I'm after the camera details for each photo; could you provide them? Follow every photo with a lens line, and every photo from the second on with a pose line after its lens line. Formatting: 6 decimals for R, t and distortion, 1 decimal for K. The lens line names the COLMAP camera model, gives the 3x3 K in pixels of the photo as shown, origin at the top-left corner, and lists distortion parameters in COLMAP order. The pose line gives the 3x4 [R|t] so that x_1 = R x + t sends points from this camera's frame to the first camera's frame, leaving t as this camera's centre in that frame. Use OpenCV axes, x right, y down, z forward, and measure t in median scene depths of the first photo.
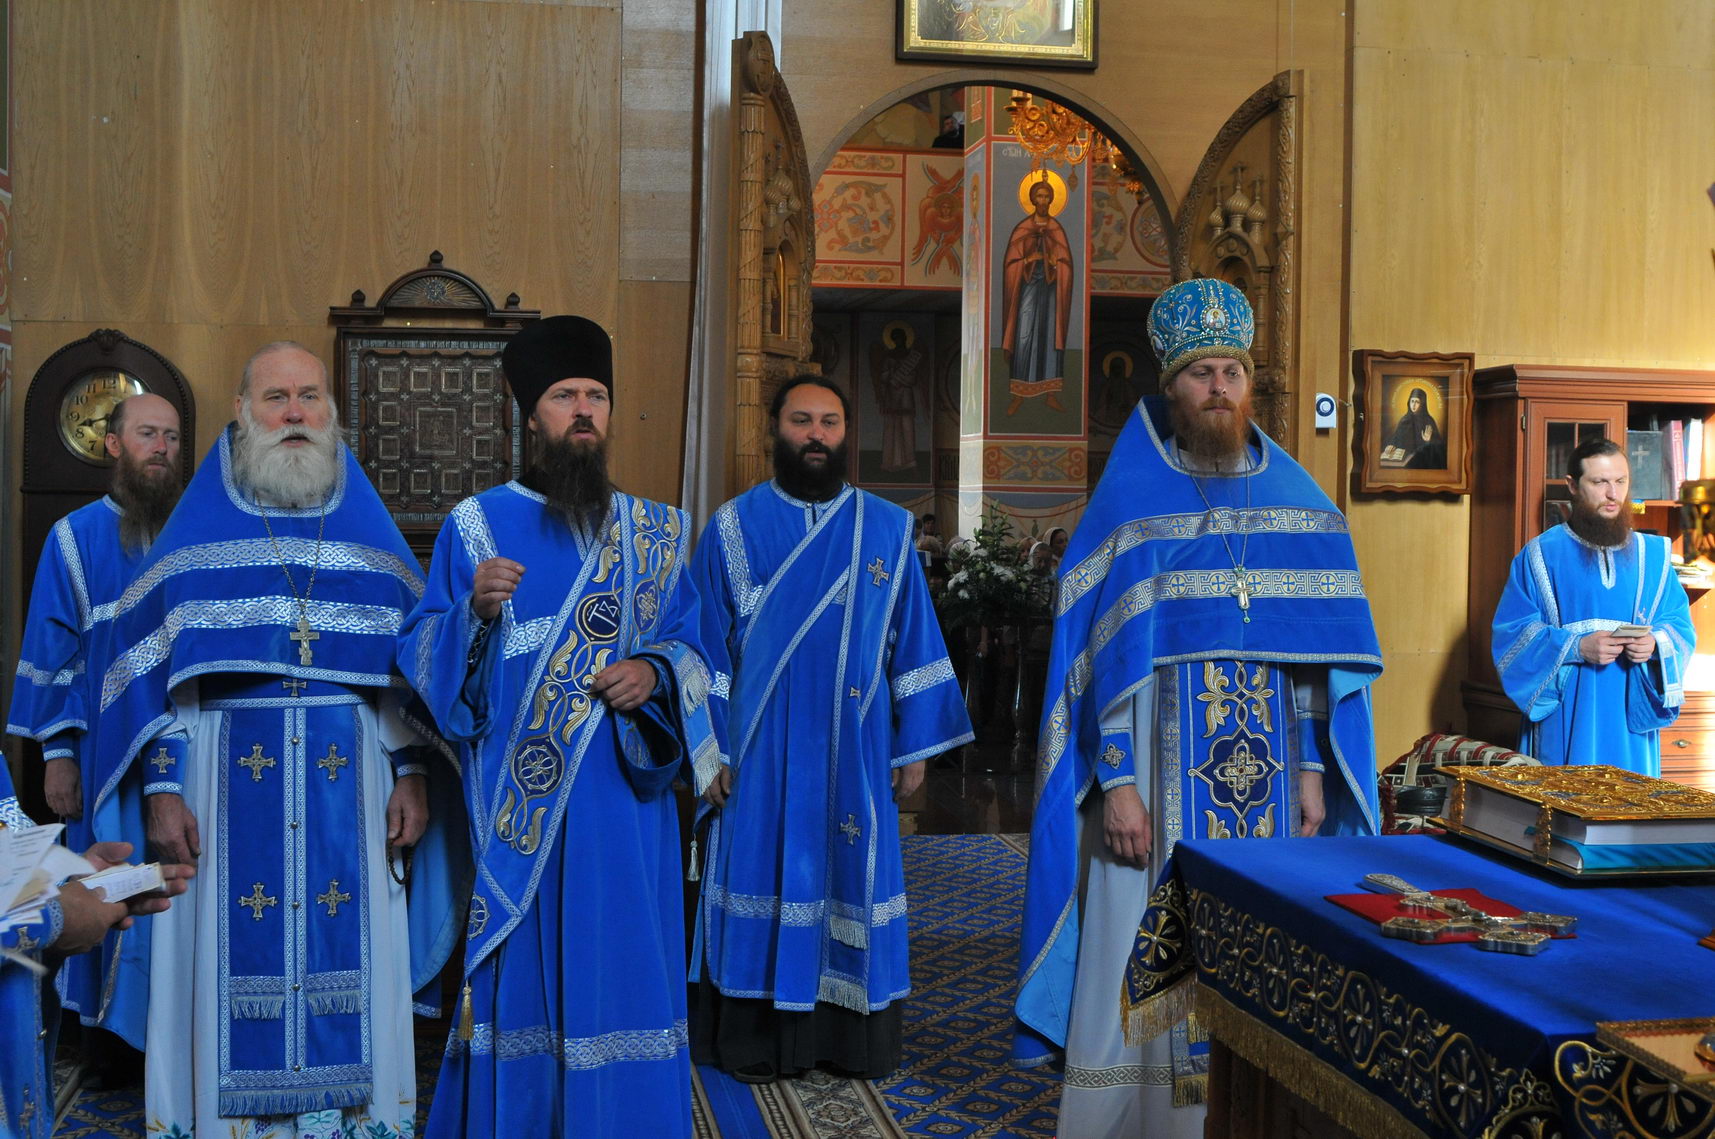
lens RADIAL K [[2080.9, 0, 857.5], [0, 2080.9, 569.5], [0, 0, 1]] dist [-0.108331, 0.056010]
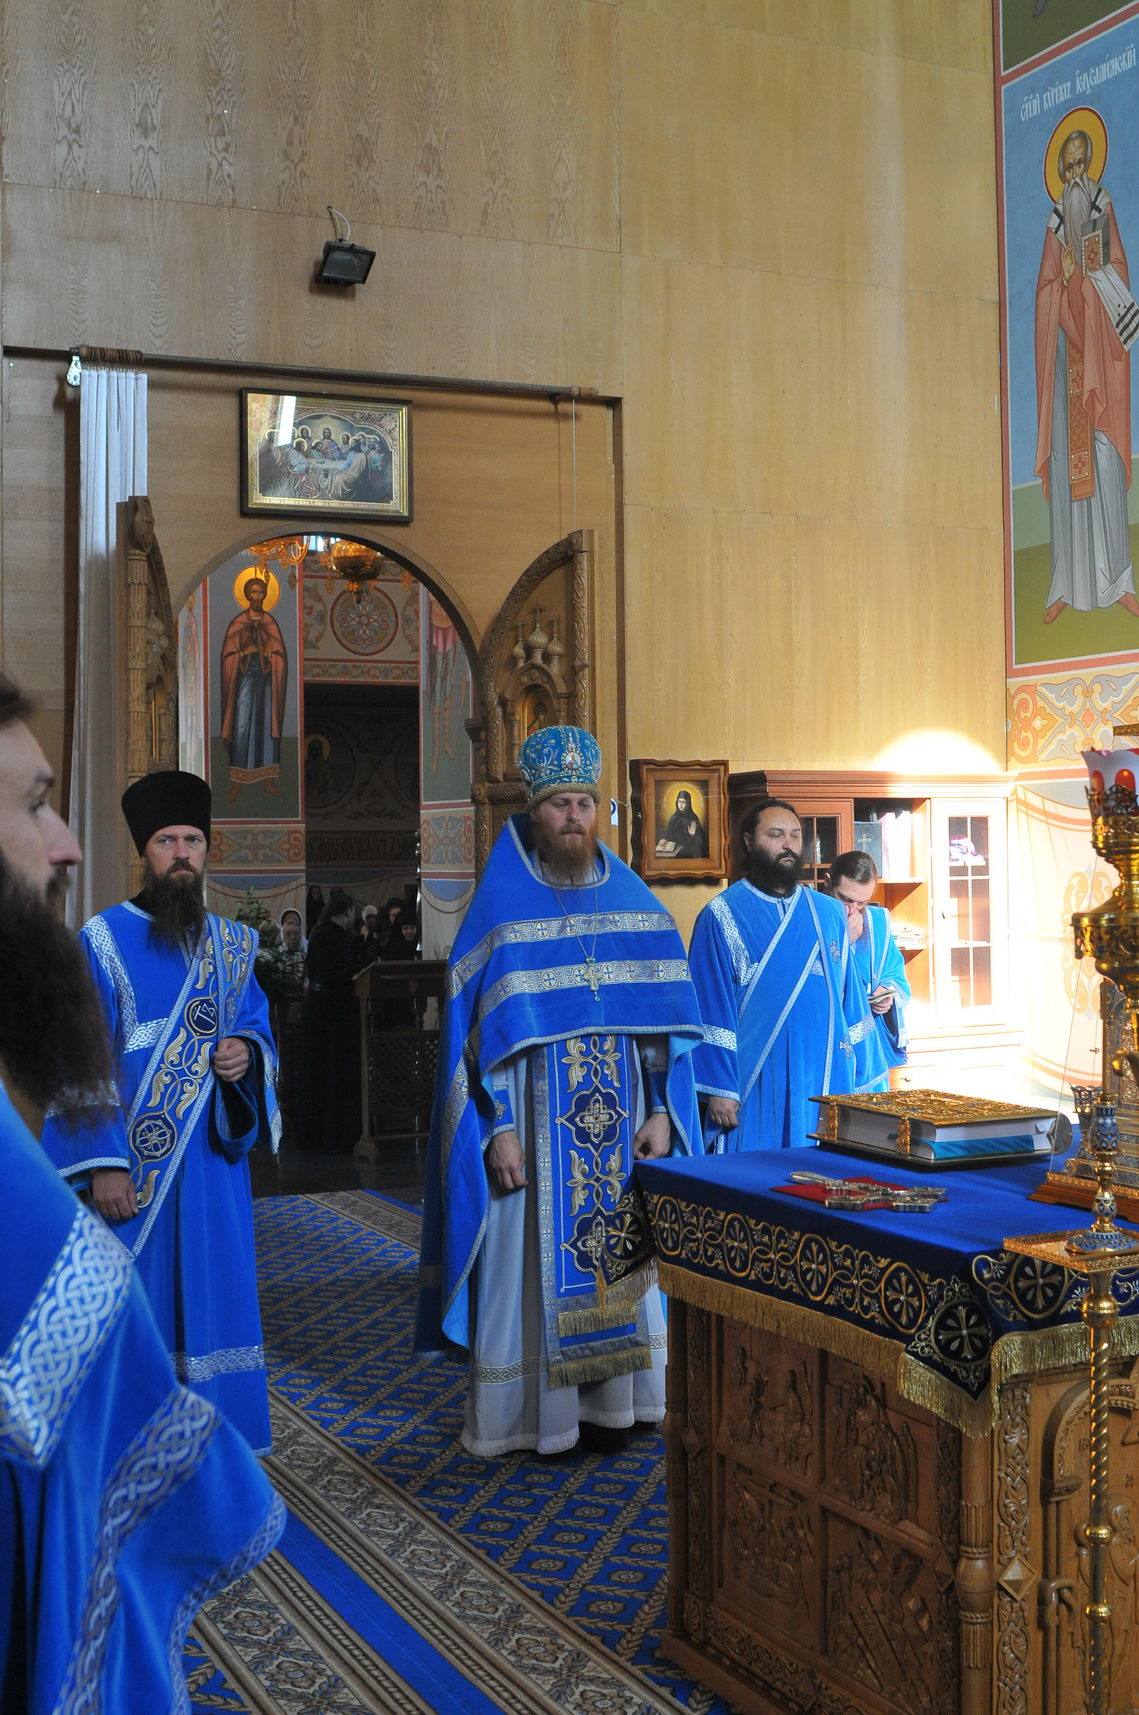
lens RADIAL K [[2080.9, 0, 569.5], [0, 2080.9, 857.5], [0, 0, 1]] dist [-0.108331, 0.056010]
pose [[0.964537, -0.026386, 0.262626, -0.111511], [0.036856, 0.998707, -0.035020, -0.009960], [-0.261362, 0.043457, 0.964262, -0.142290]]
